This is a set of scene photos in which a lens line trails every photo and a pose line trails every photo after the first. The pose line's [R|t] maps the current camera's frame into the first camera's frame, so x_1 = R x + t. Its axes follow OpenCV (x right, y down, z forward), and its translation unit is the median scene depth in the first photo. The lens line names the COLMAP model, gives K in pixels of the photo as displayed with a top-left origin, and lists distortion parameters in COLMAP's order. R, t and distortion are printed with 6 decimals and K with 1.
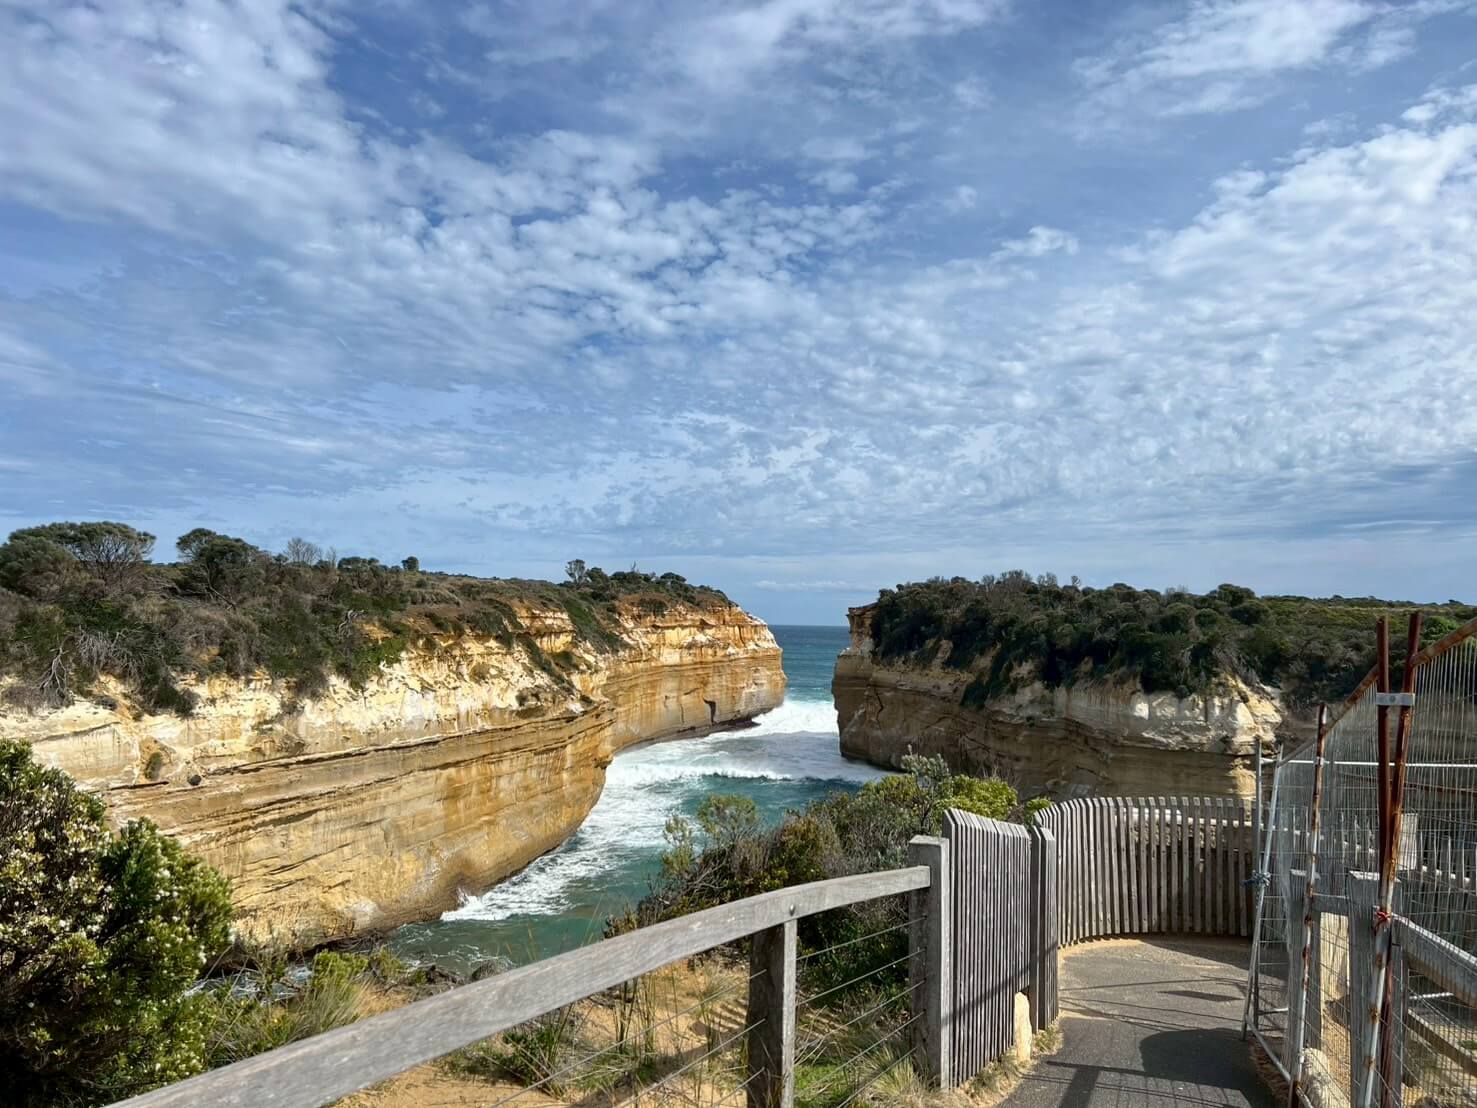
lens RADIAL K [[1070.4, 0, 738.5], [0, 1070.4, 554.0], [0, 0, 1]] dist [0.001250, 0.001738]
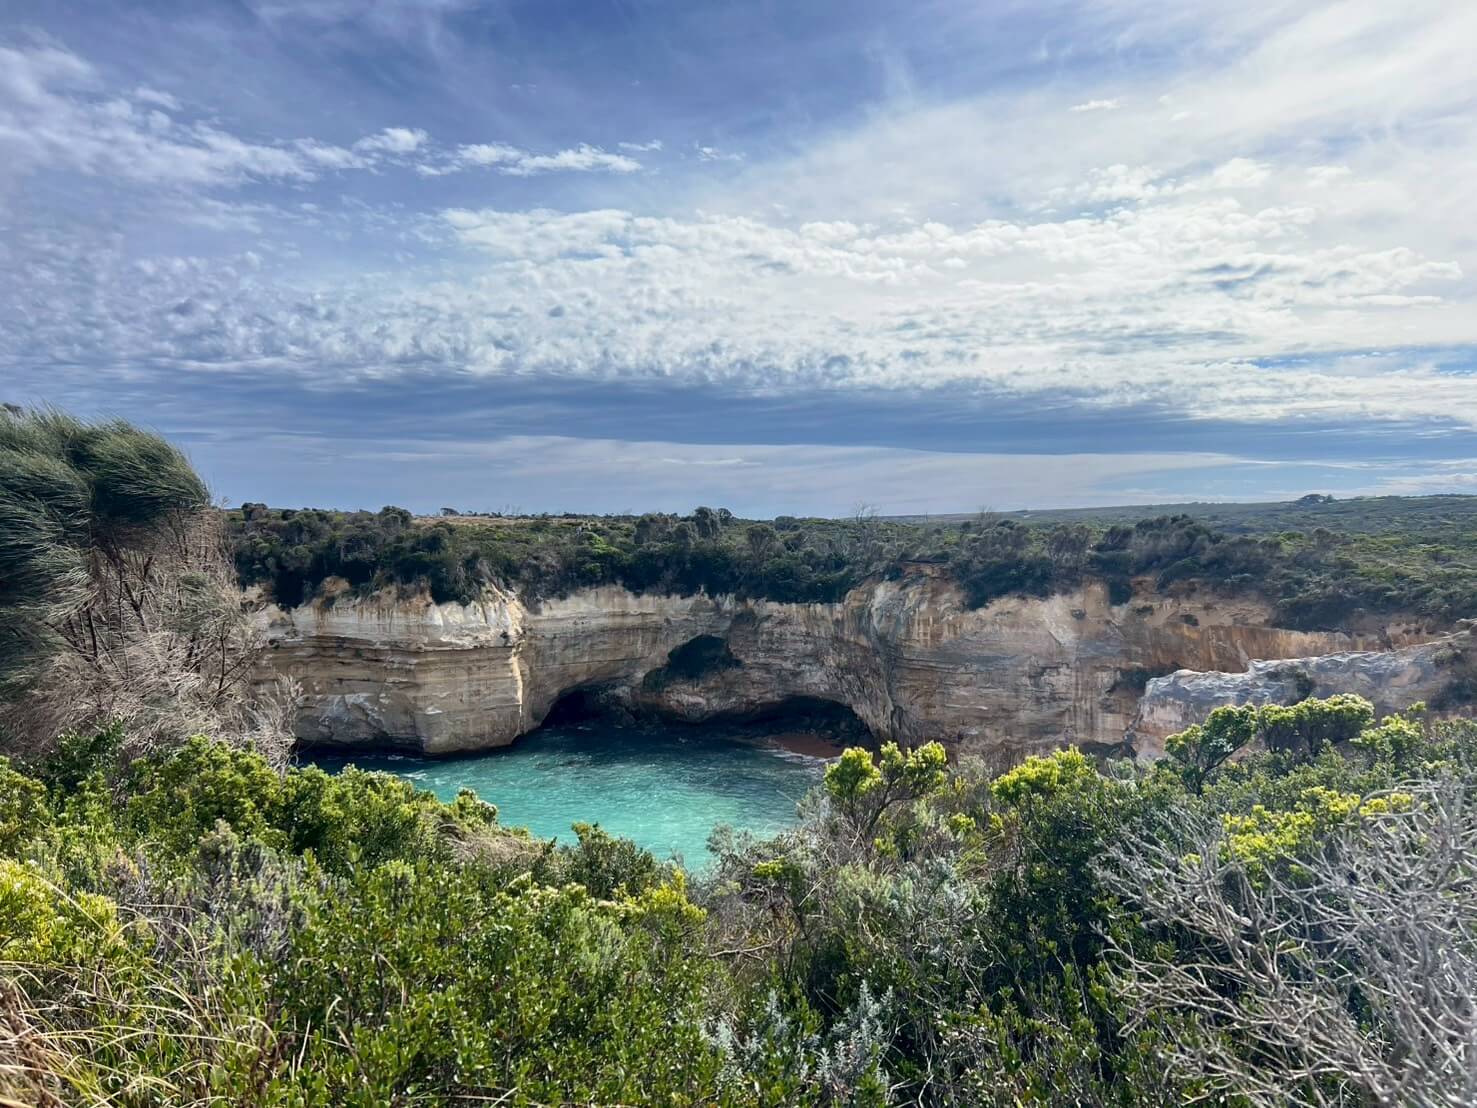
lens RADIAL K [[1065.1, 0, 738.5], [0, 1065.1, 554.0], [0, 0, 1]] dist [0.033307, -0.058033]
pose [[0.441781, -0.045921, 0.895947, -0.521458], [-0.036069, 0.996972, 0.068884, -0.016934], [-0.896397, -0.062747, 0.438787, 0.201977]]
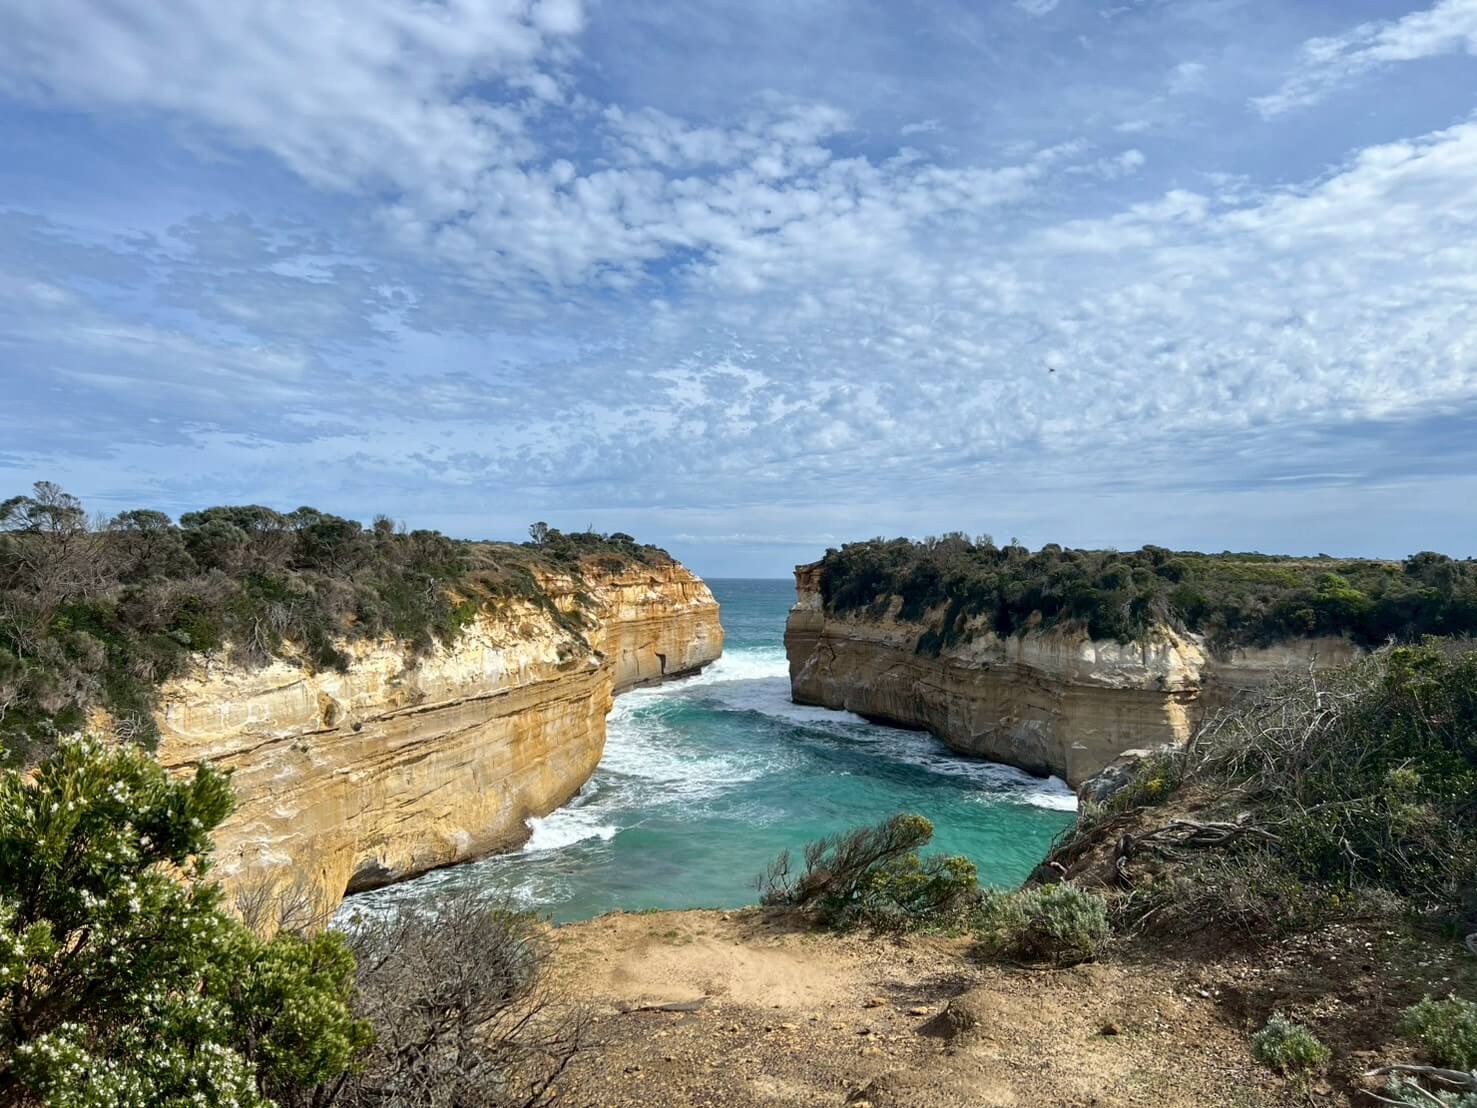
lens RADIAL K [[1065.1, 0, 738.5], [0, 1065.1, 554.0], [0, 0, 1]] dist [0.033307, -0.058033]
pose [[0.995058, -0.006805, 0.099057, -0.121101], [0.002487, 0.999044, 0.043656, -0.016958], [-0.099259, -0.043194, 0.994124, -0.118946]]
